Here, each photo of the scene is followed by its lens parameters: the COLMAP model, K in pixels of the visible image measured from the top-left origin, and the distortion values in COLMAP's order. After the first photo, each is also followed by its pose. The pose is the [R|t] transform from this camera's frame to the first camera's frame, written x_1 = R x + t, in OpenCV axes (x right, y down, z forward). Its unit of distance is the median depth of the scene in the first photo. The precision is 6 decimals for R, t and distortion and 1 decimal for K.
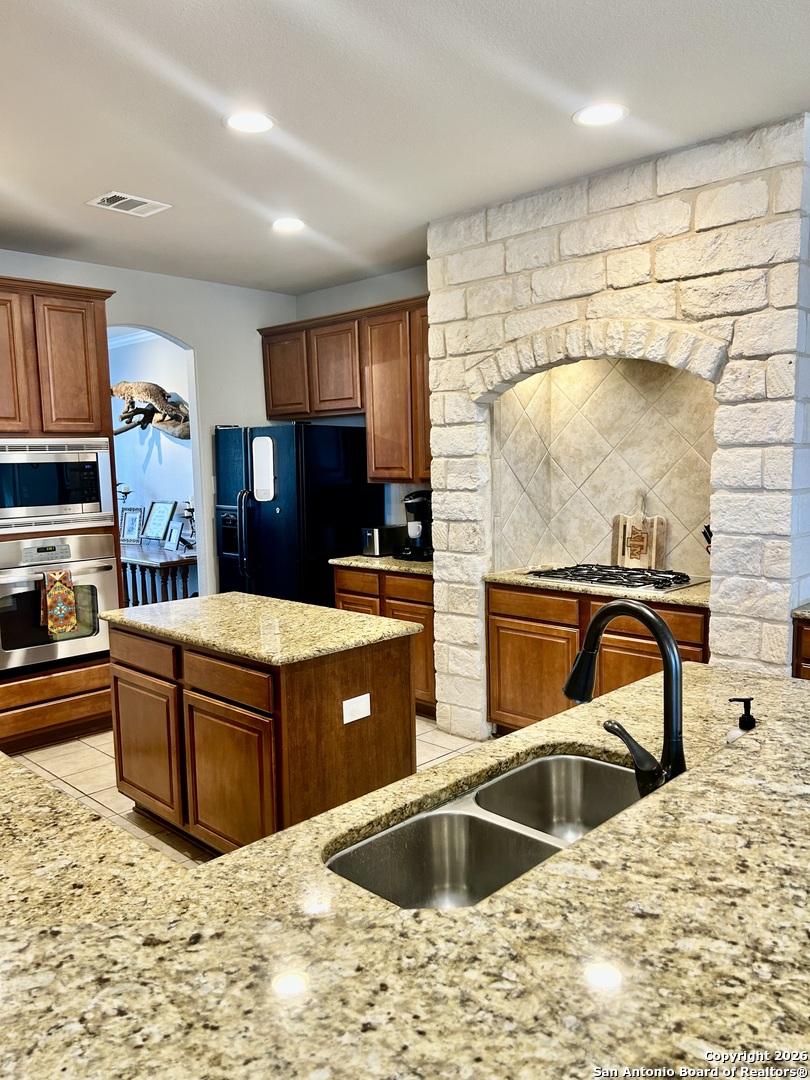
lens RADIAL K [[833.7, 0, 400.9], [0, 833.7, 543.8], [0, 0, 1]] dist [0.055345, -0.061291]
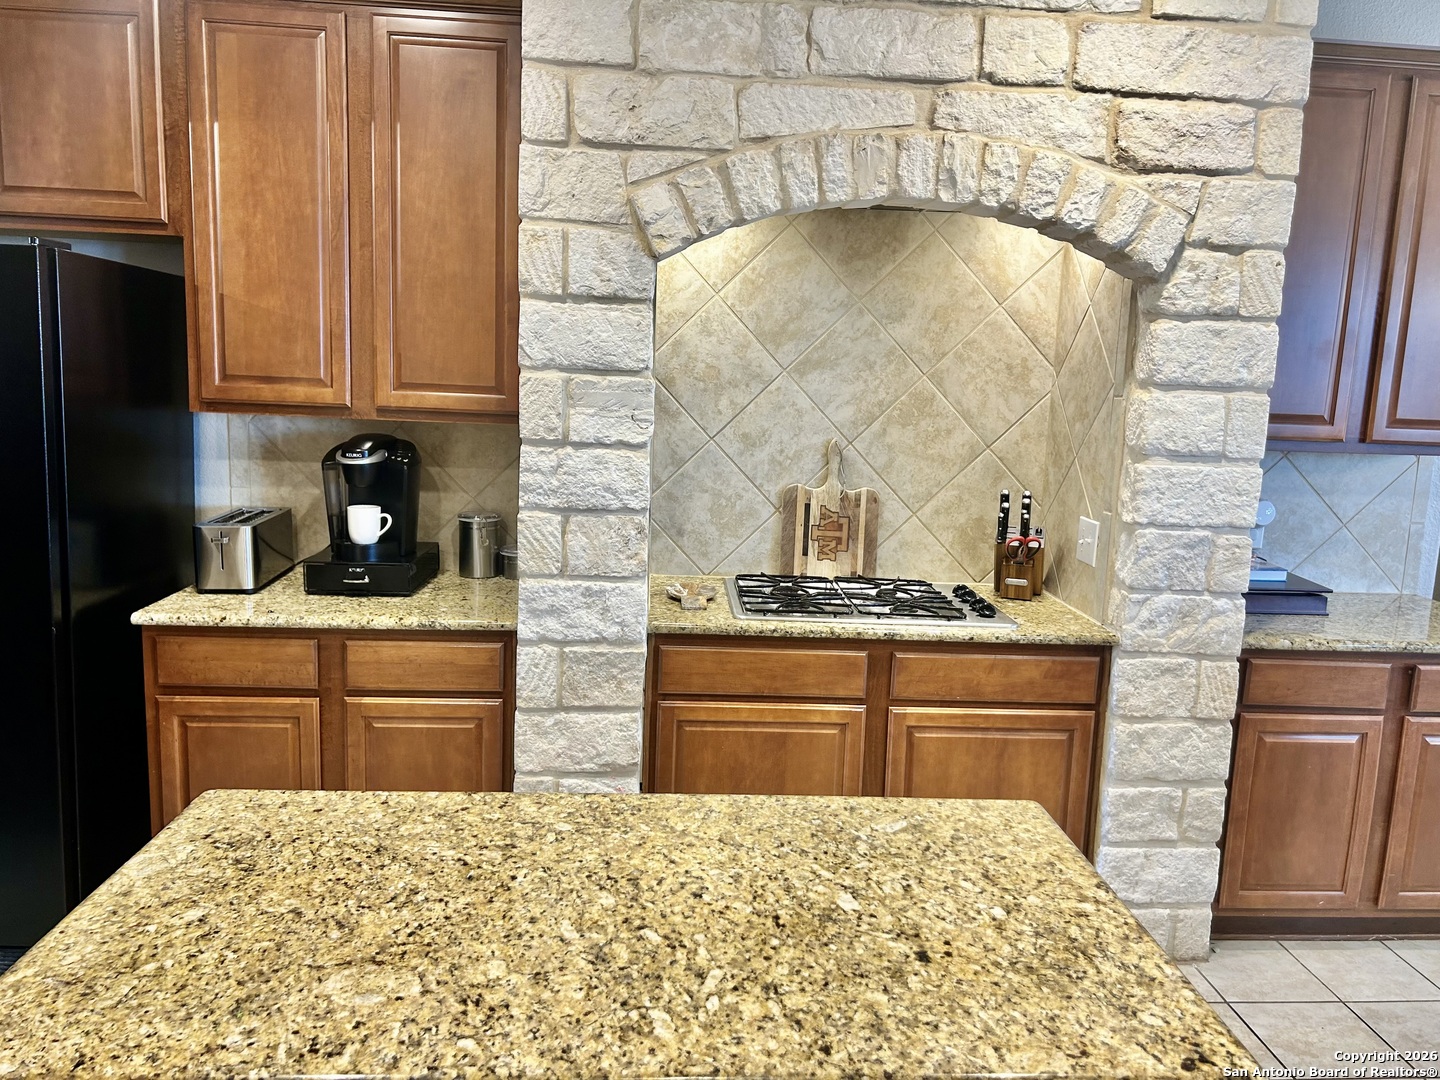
lens RADIAL K [[1111.7, 0, 781.2], [0, 1111.7, 532.2], [0, 0, 1]] dist [0.055345, -0.061291]
pose [[0.656266, -0.060067, 0.752135, -0.339912], [0.023146, 0.997960, 0.059503, -0.051390], [-0.754175, -0.021641, 0.656317, 0.532829]]
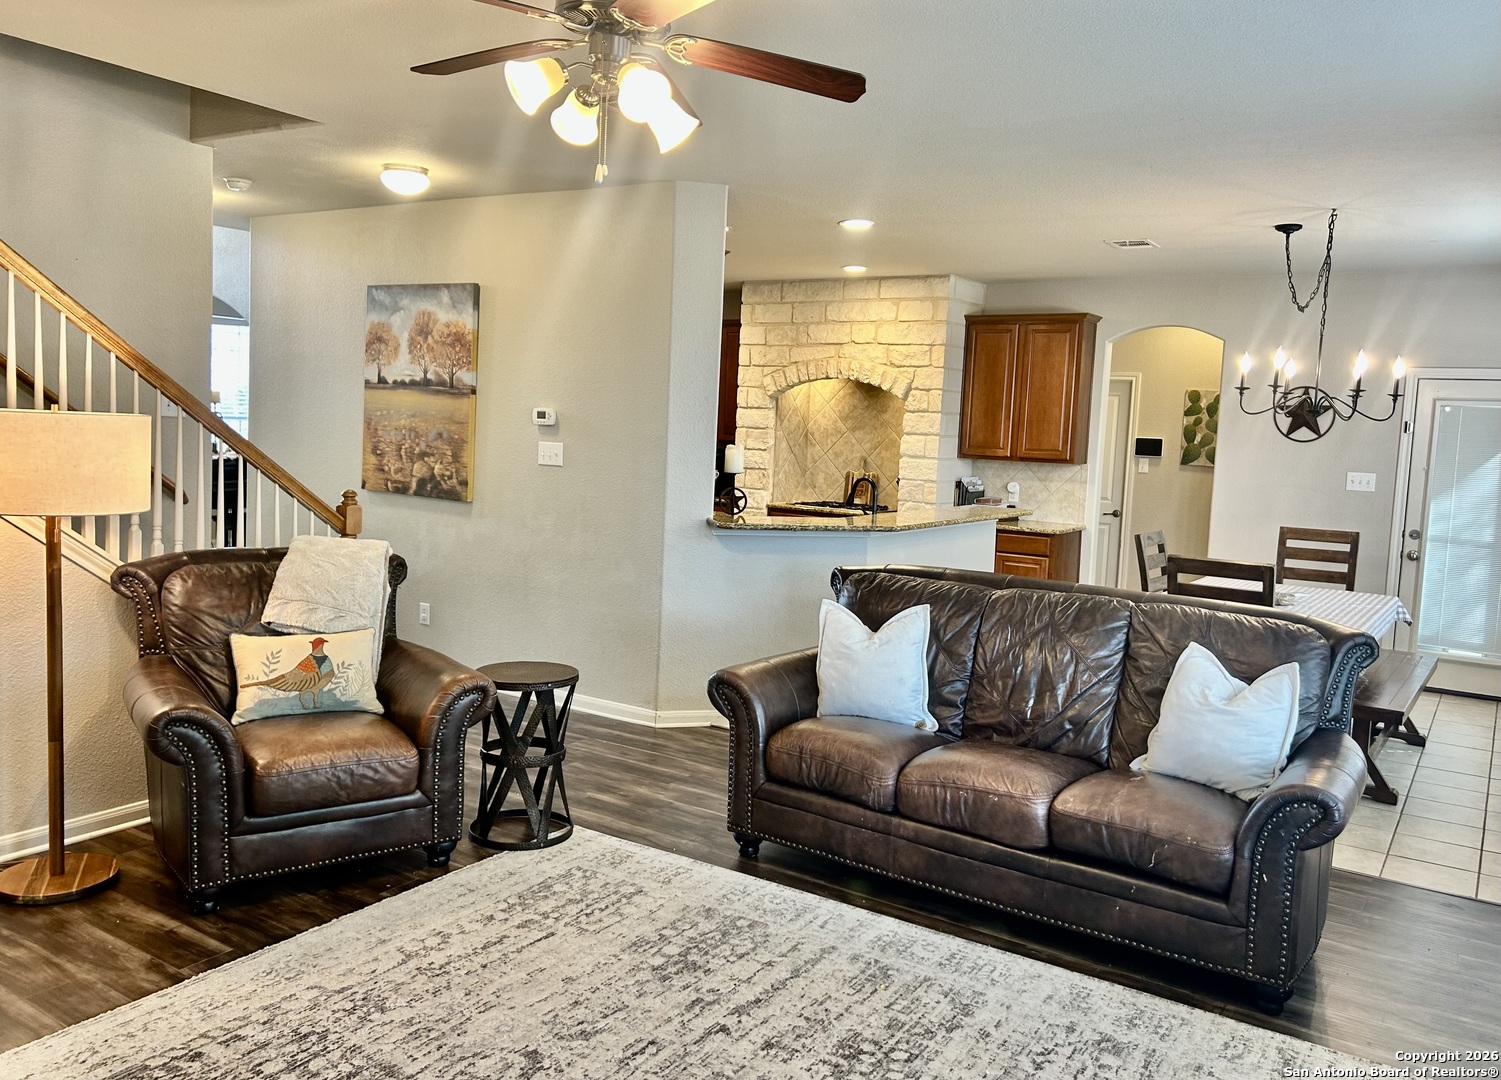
lens RADIAL K [[1198.4, 0, 746.1], [0, 1198.4, 530.9], [0, 0, 1]] dist [0.064807, -0.058753]
pose [[0.979575, 0.048368, 0.195173, -0.396226], [-0.046808, 0.998824, -0.012600, 0.124120], [-0.195553, 0.003207, 0.980688, -1.278230]]
